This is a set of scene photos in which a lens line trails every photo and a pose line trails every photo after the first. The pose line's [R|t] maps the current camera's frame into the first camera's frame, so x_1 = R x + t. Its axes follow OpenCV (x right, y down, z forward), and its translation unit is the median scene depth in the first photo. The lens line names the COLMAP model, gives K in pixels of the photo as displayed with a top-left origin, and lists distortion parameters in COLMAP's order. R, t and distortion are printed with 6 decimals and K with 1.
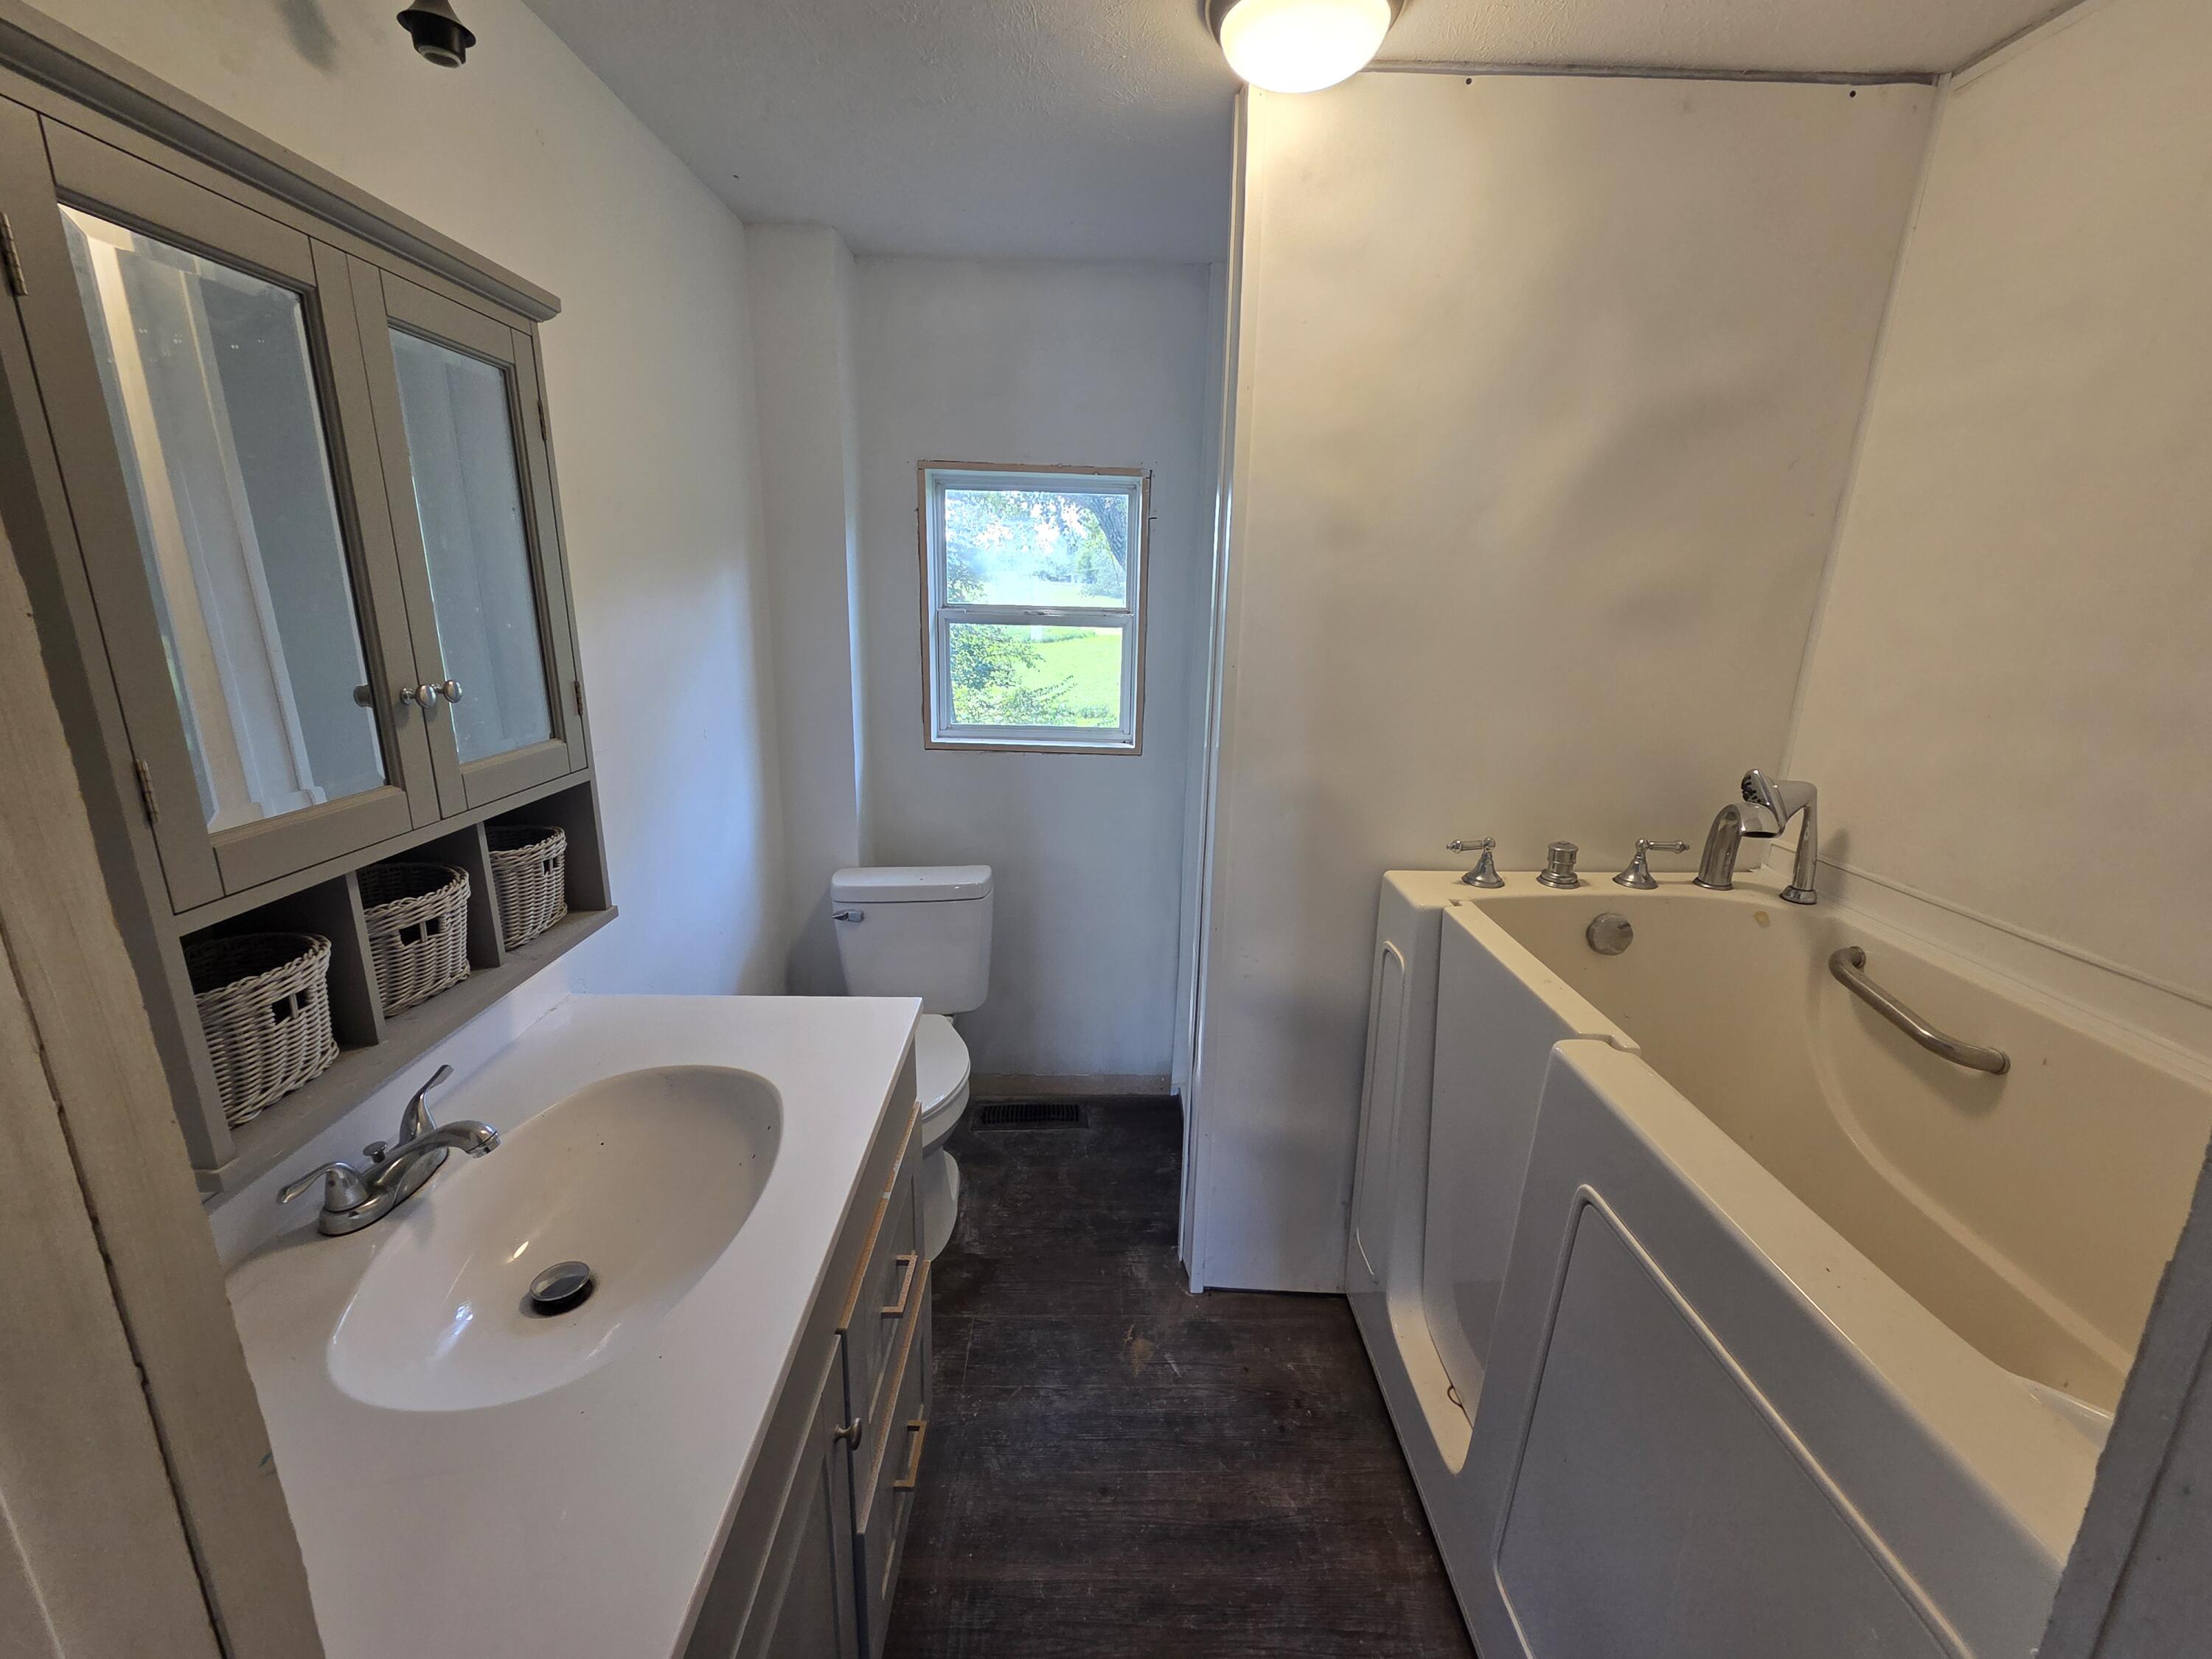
lens RADIAL K [[914.6, 0, 1099.0], [0, 914.6, 825.7], [0, 0, 1]] dist [-0.002815, -0.000415]
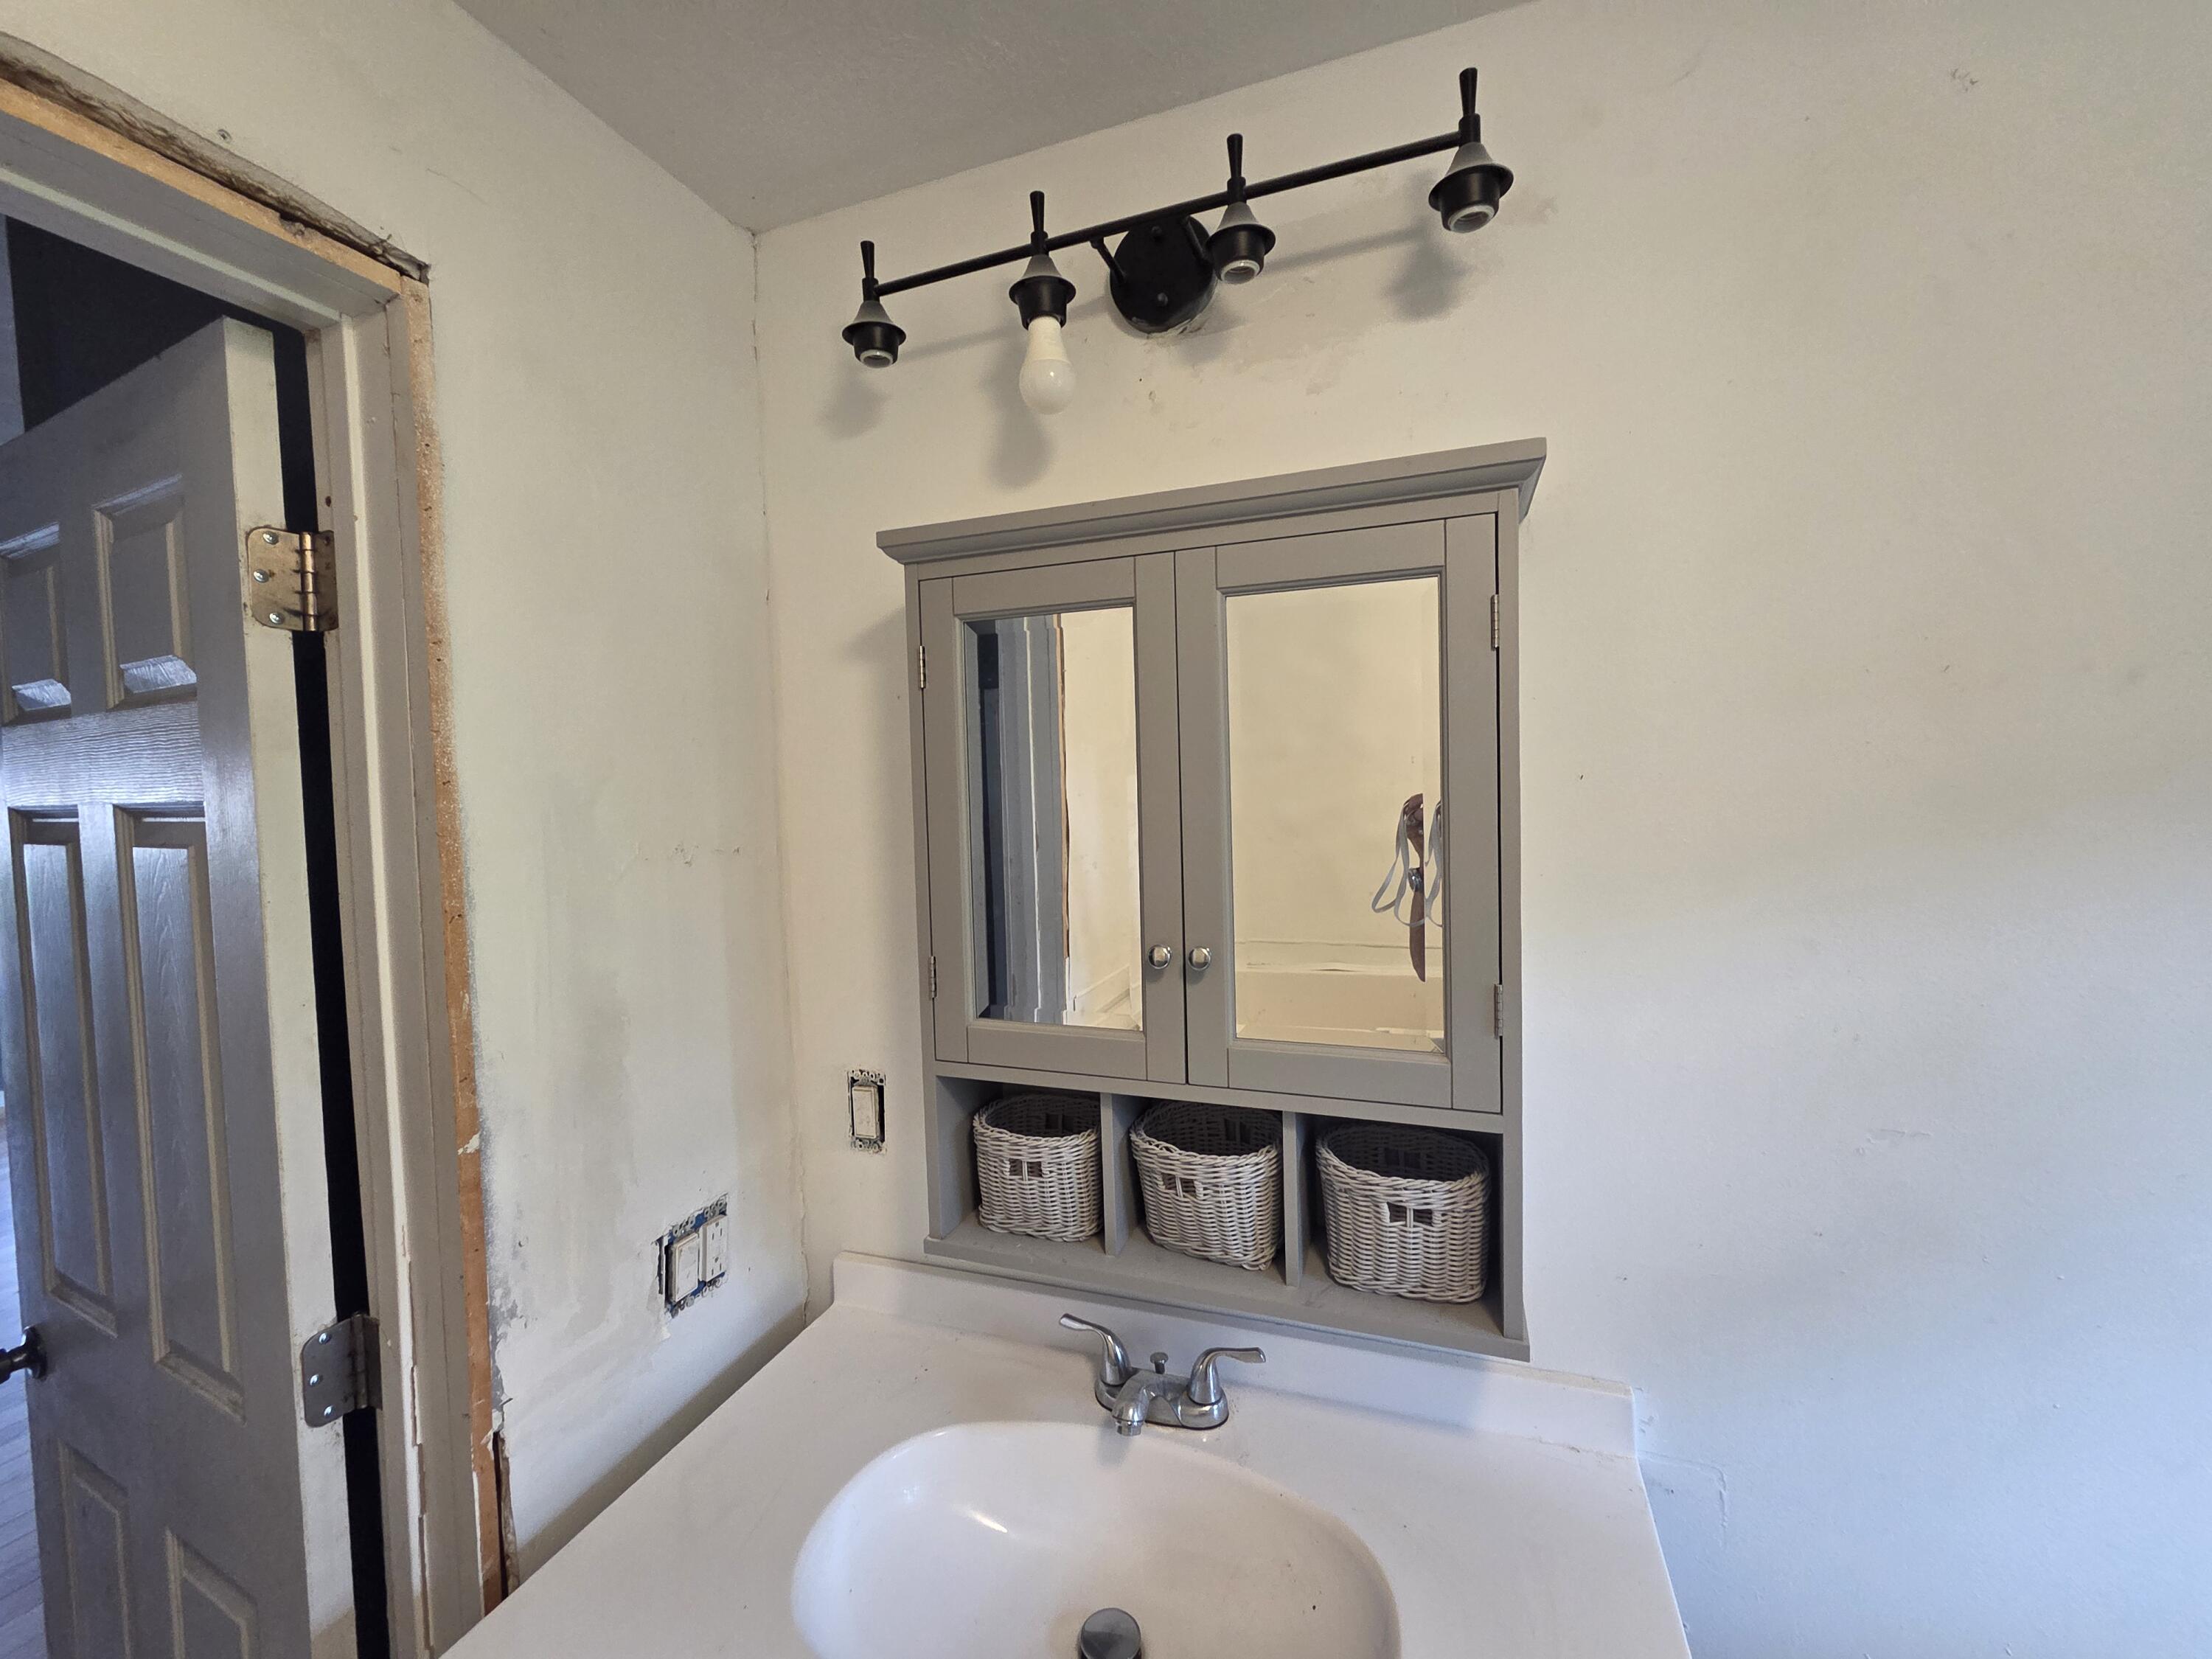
lens RADIAL K [[914.6, 0, 1099.0], [0, 914.6, 825.7], [0, 0, 1]] dist [-0.002815, -0.000415]
pose [[-0.350638, 0.039878, -0.935662, 0.190909], [-0.218919, 0.967922, 0.123293, -0.353664], [0.910564, 0.248065, -0.330660, 1.124957]]
